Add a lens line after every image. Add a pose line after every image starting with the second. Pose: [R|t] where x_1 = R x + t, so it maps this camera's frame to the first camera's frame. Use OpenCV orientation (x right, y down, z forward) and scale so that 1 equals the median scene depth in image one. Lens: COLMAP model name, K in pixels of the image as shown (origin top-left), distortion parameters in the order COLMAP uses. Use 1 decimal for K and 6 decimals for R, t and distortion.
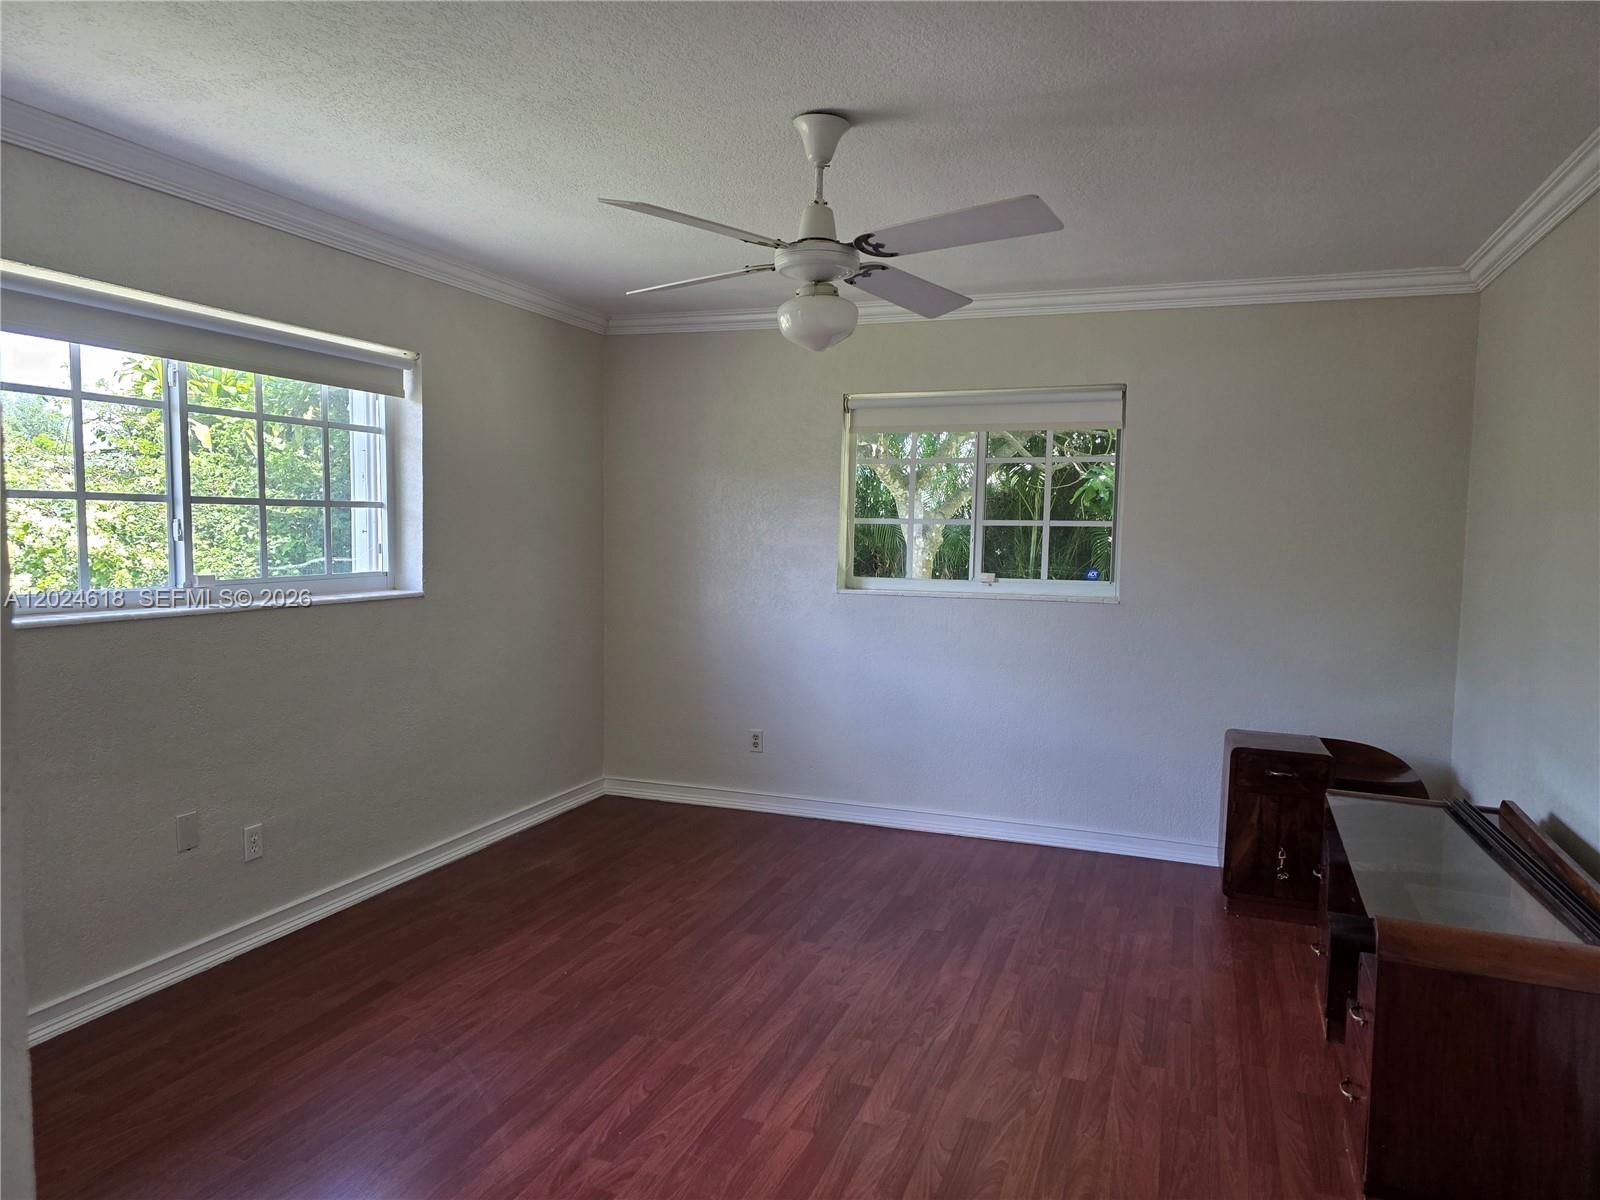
lens RADIAL K [[1078.9, 0, 802.5], [0, 1078.9, 566.0], [0, 0, 1]] dist [0.059249, -0.037856]
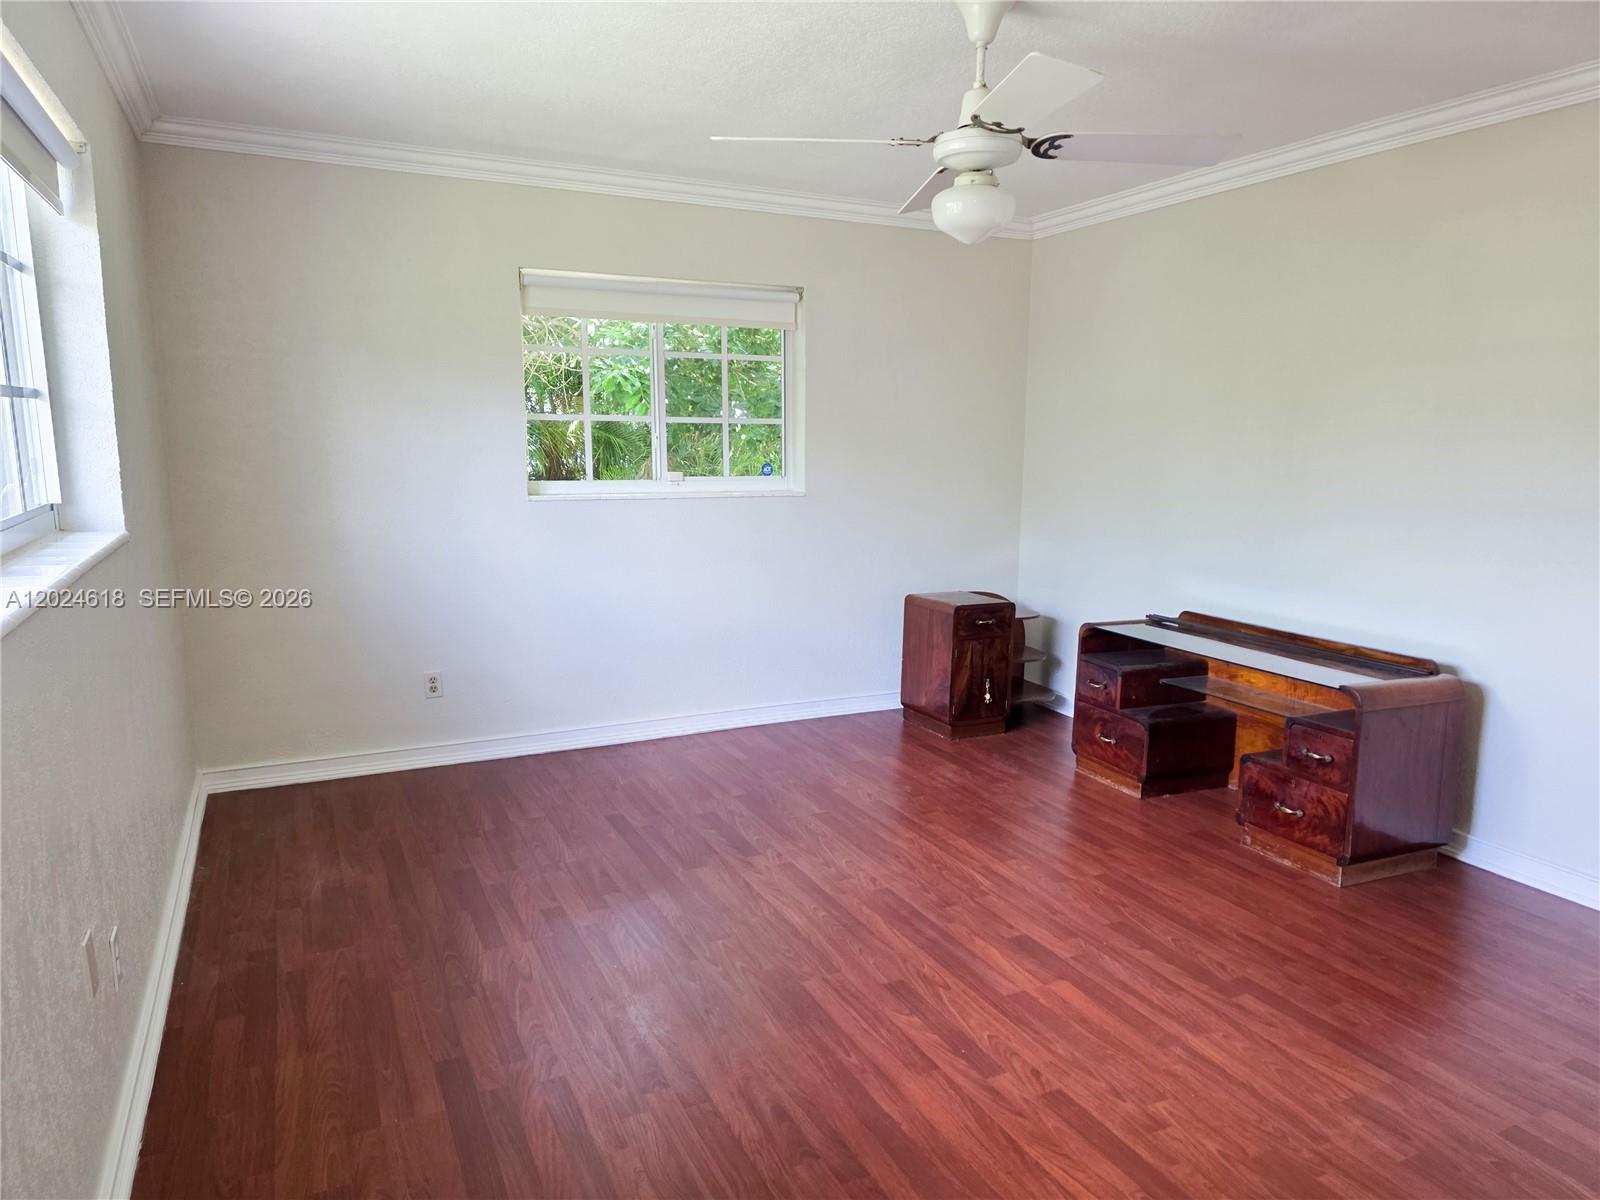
lens RADIAL K [[1078.9, 0, 800.2], [0, 1078.9, 597.8], [0, 0, 1]] dist [0.059249, -0.037856]
pose [[0.701138, -0.123016, 0.702334, -0.532082], [0.034962, 0.989751, 0.138456, -0.014272], [-0.712168, -0.072522, 0.698253, 0.266027]]
